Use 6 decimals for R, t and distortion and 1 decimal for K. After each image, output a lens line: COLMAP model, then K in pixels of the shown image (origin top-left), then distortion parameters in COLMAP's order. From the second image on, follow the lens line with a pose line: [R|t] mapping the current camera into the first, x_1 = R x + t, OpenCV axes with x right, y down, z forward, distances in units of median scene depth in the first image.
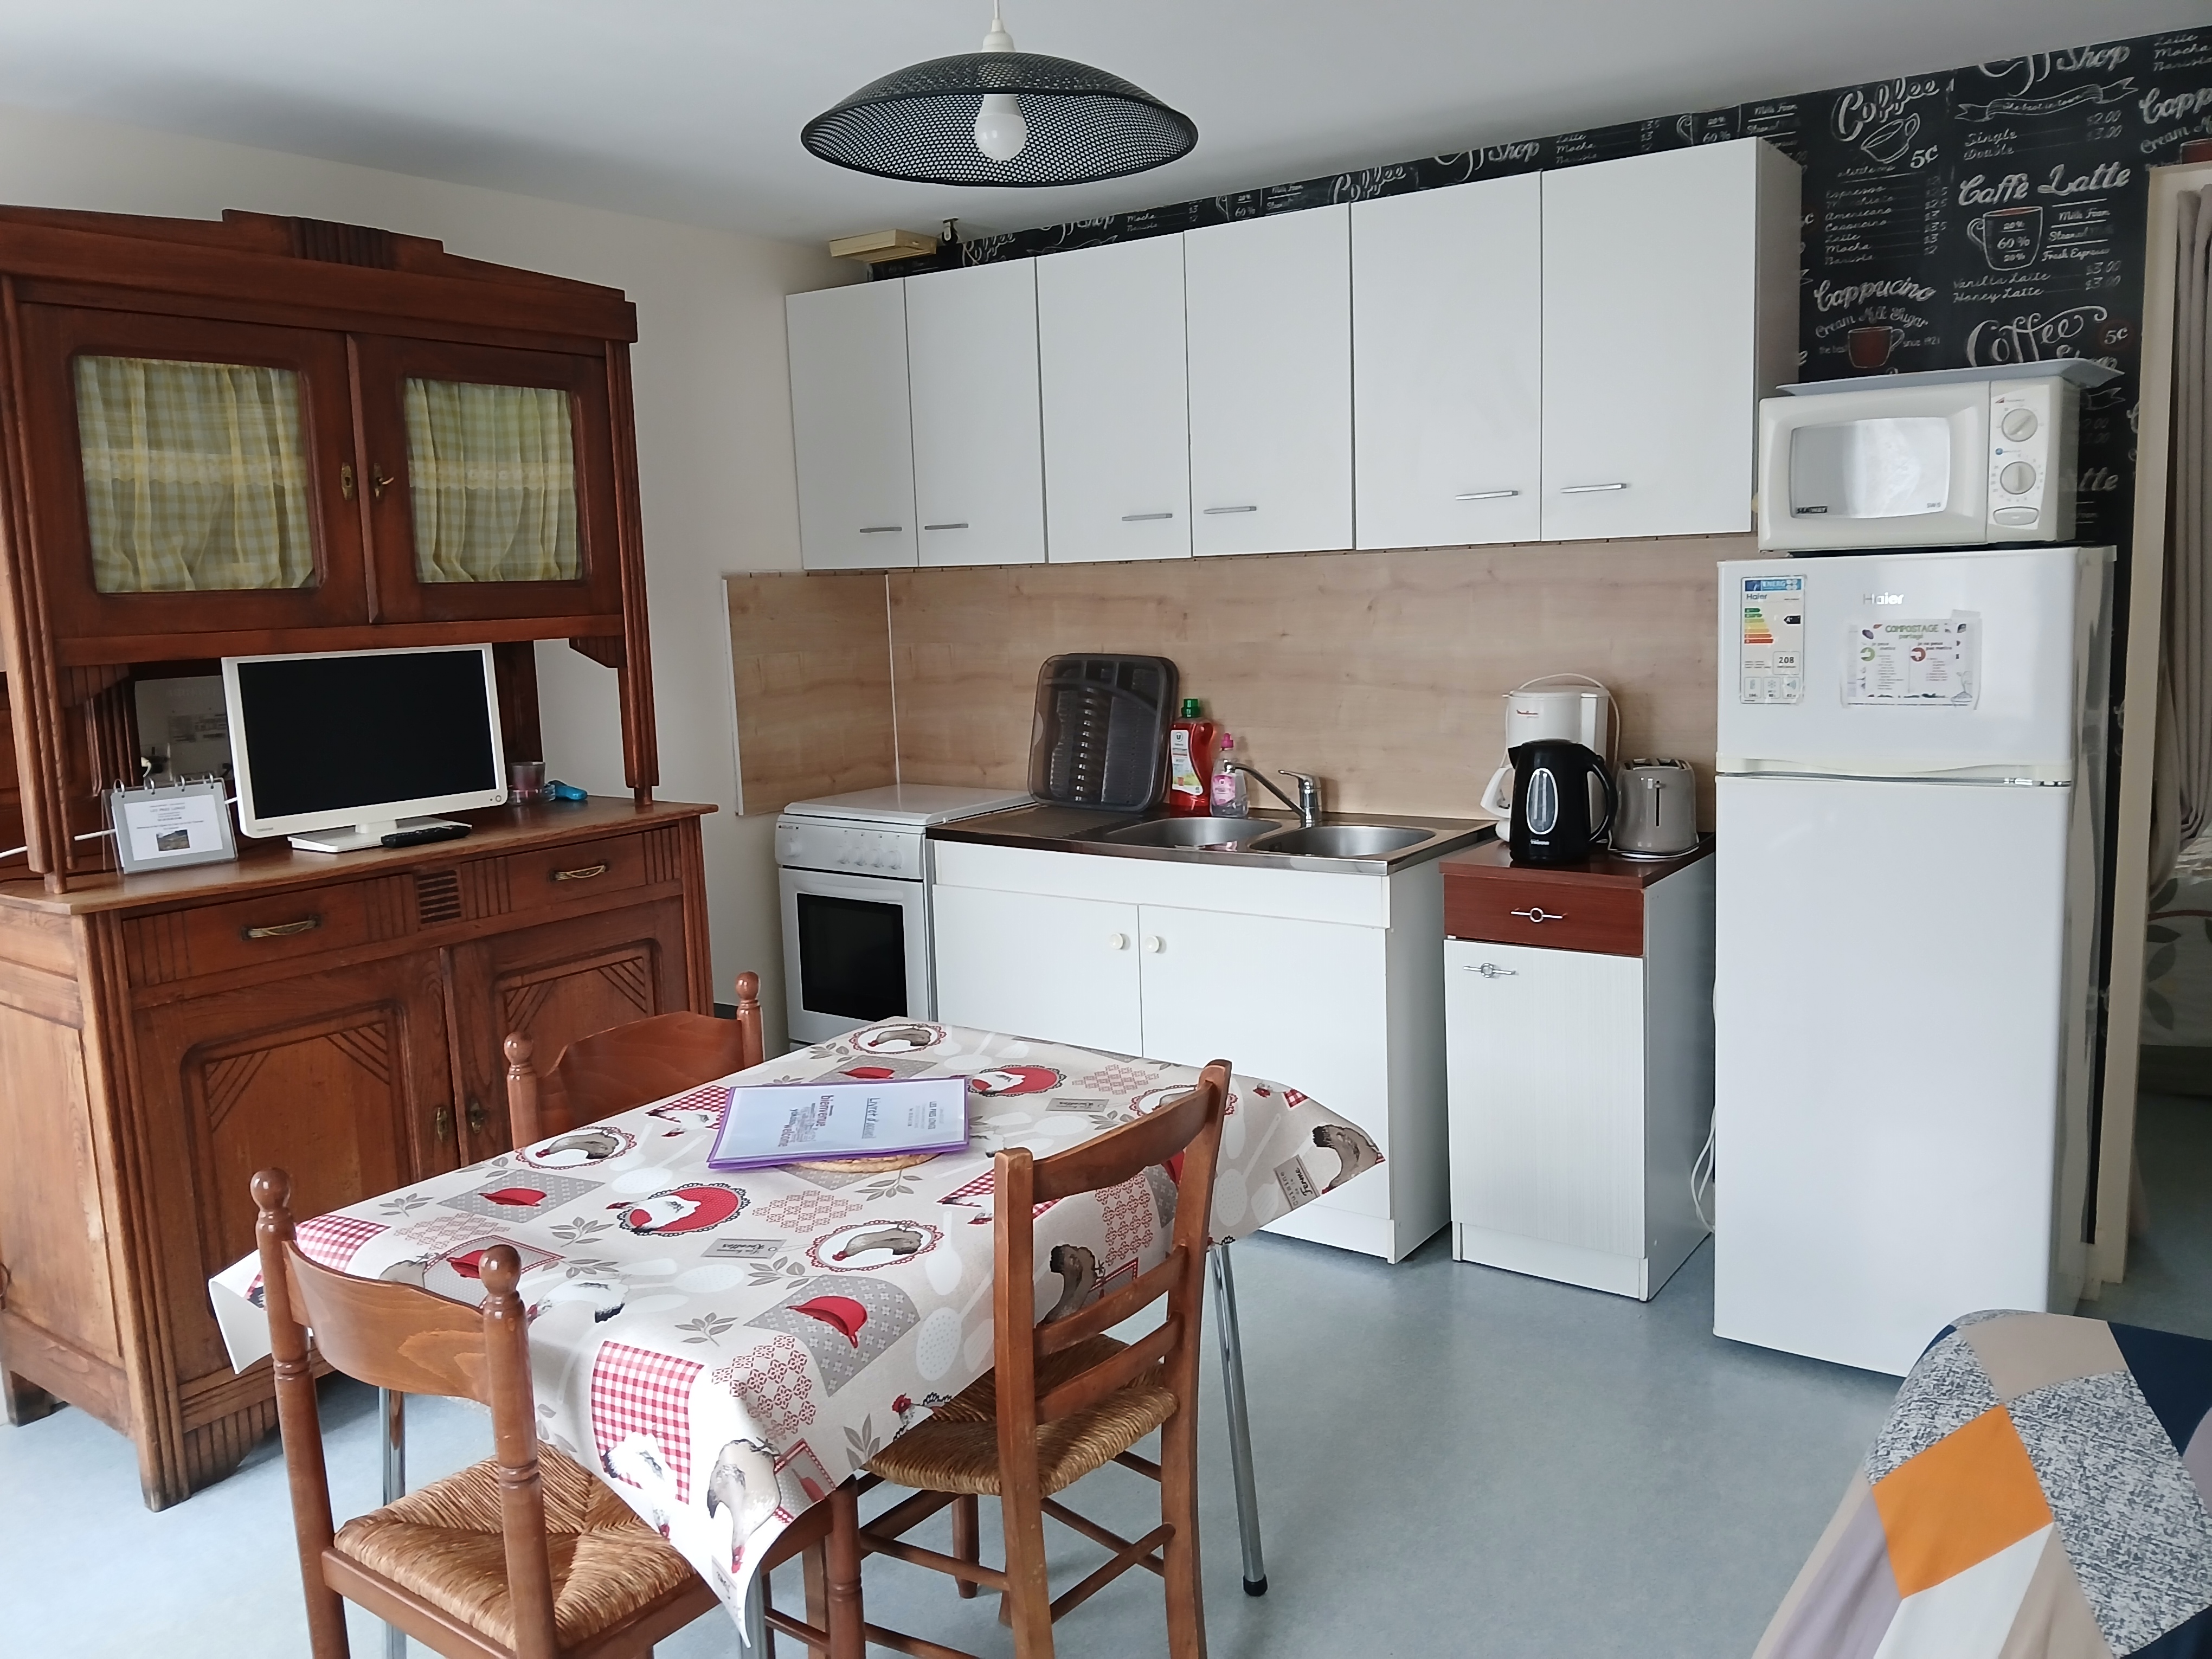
lens RADIAL K [[1639.6, 0, 1106.0], [0, 1639.6, 829.5], [0, 0, 1]] dist [0.000854, -0.030918]
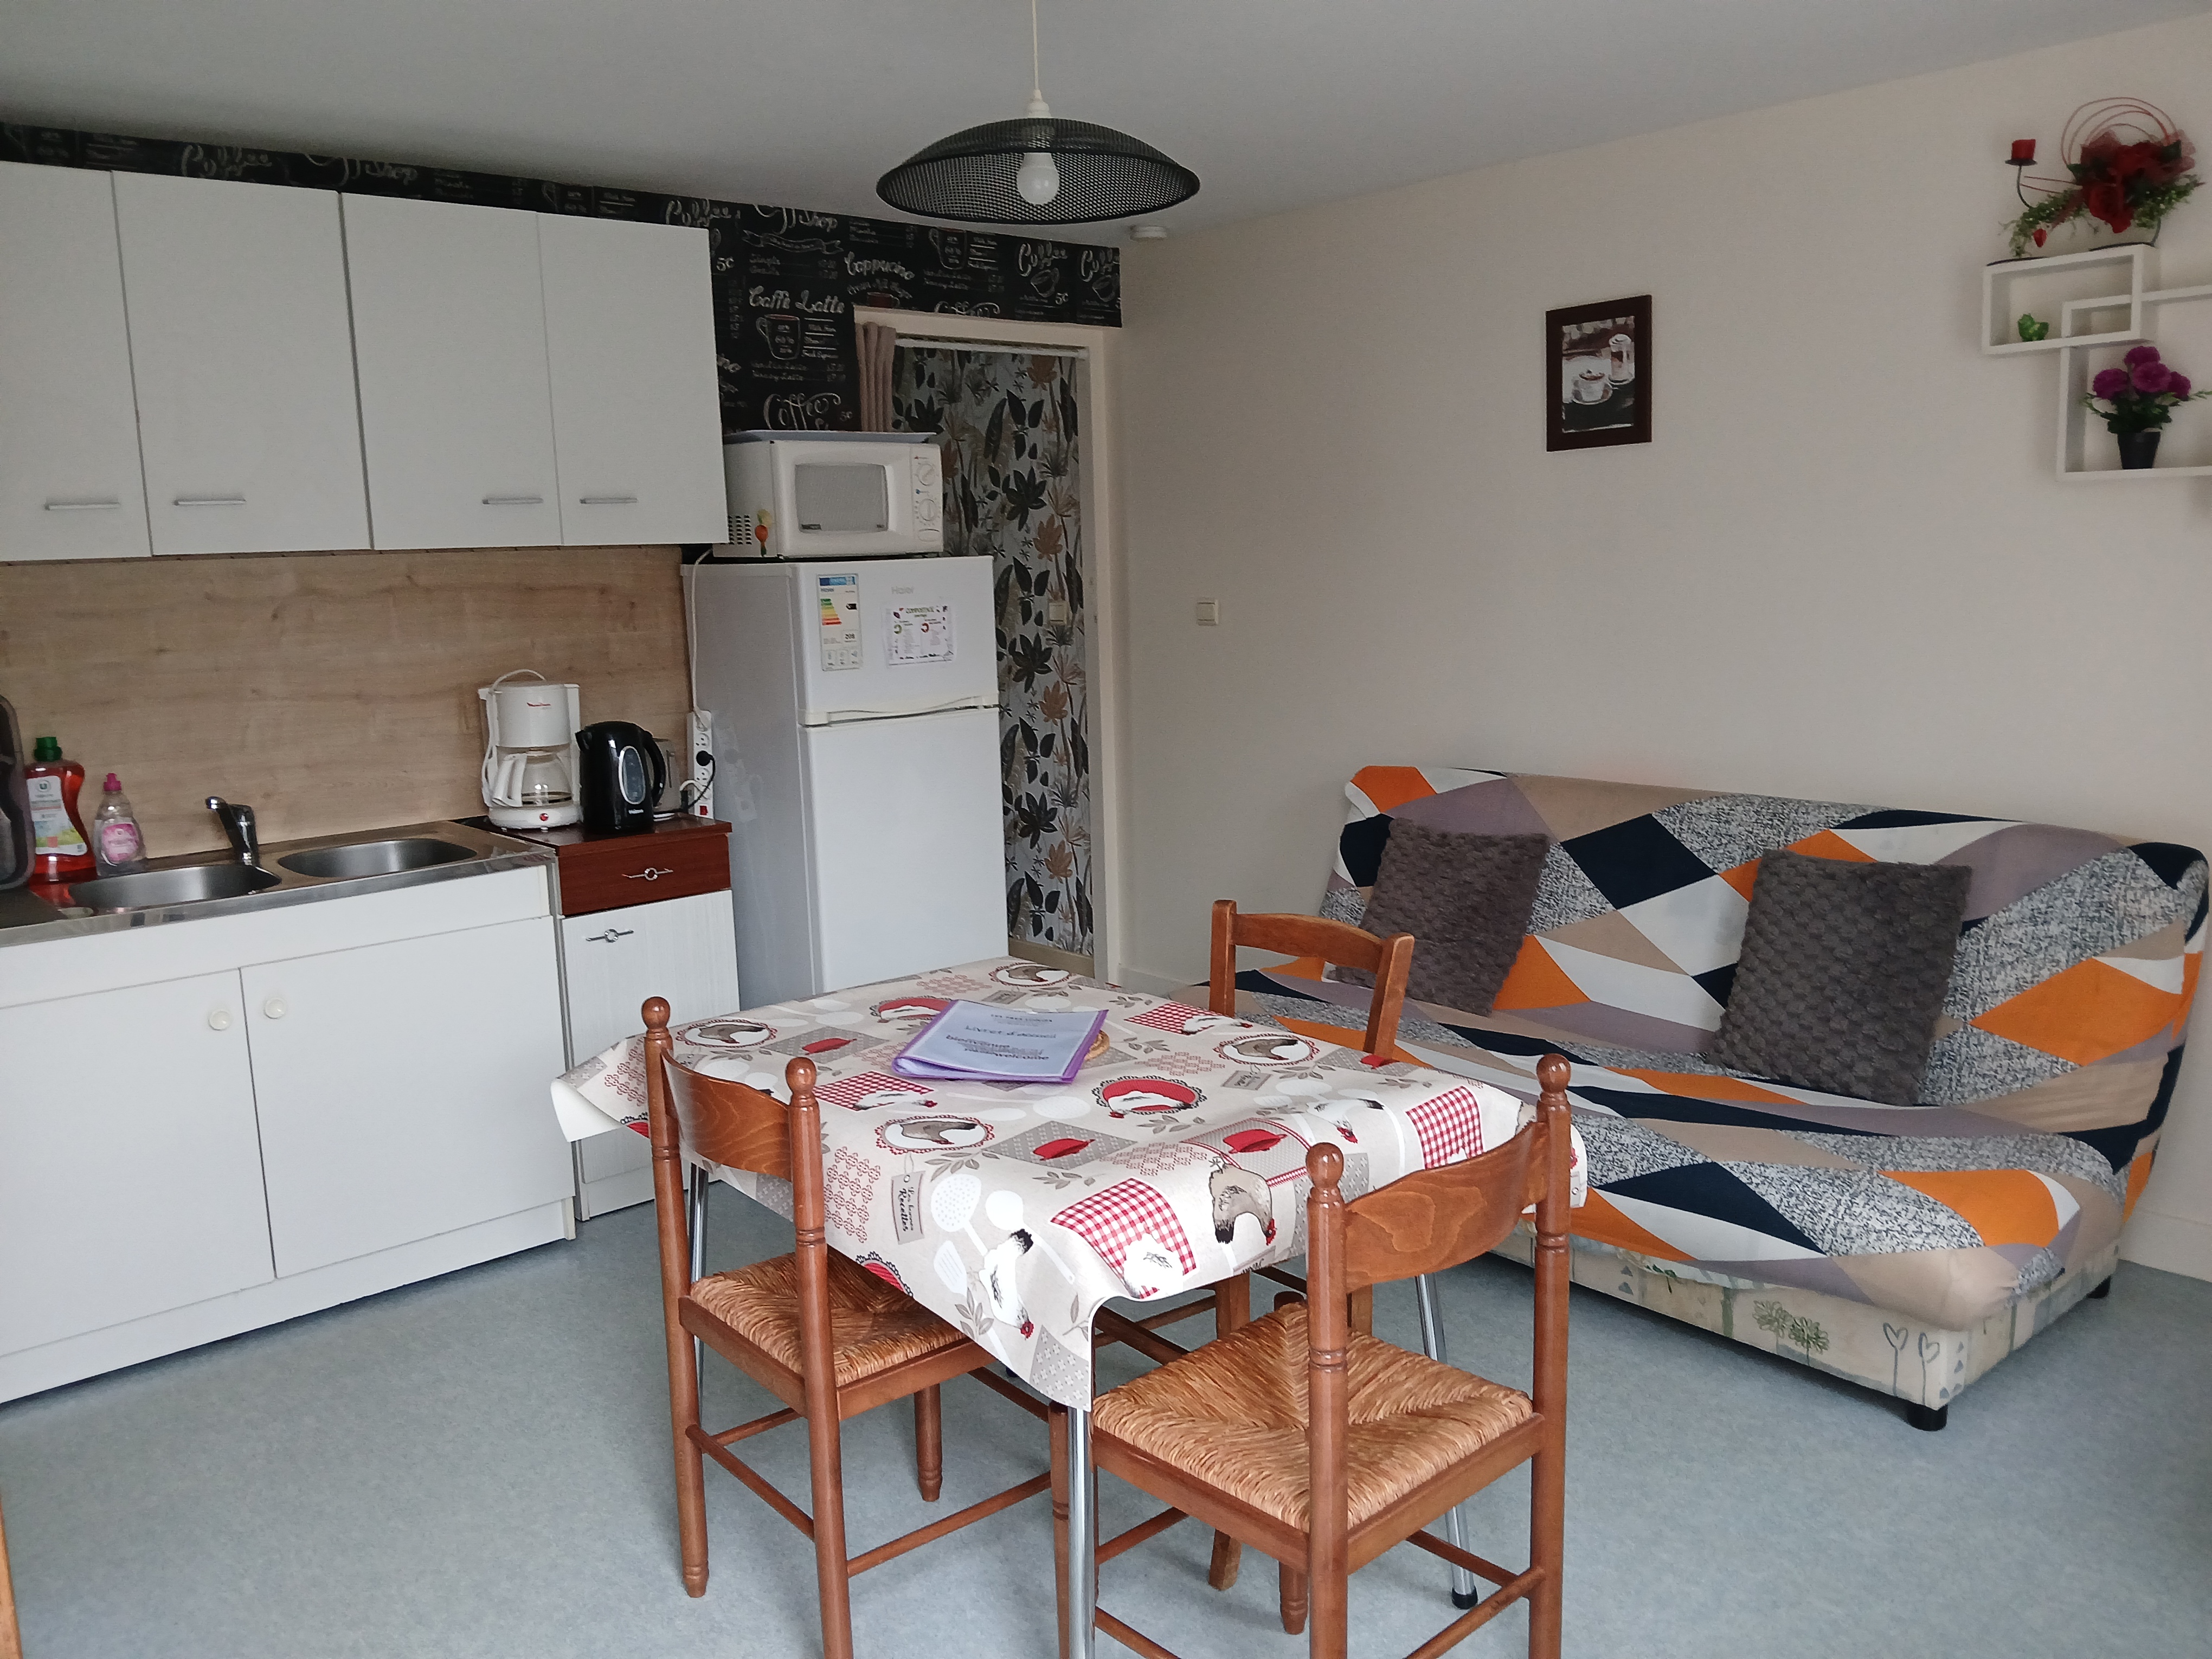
lens RADIAL K [[1639.6, 0, 1106.0], [0, 1639.6, 829.5], [0, 0, 1]] dist [0.000854, -0.030918]
pose [[0.278208, -0.136619, 0.950755, -0.785677], [0.161306, 0.982421, 0.093968, -0.037267], [-0.946879, 0.127220, 0.295355, 0.393443]]
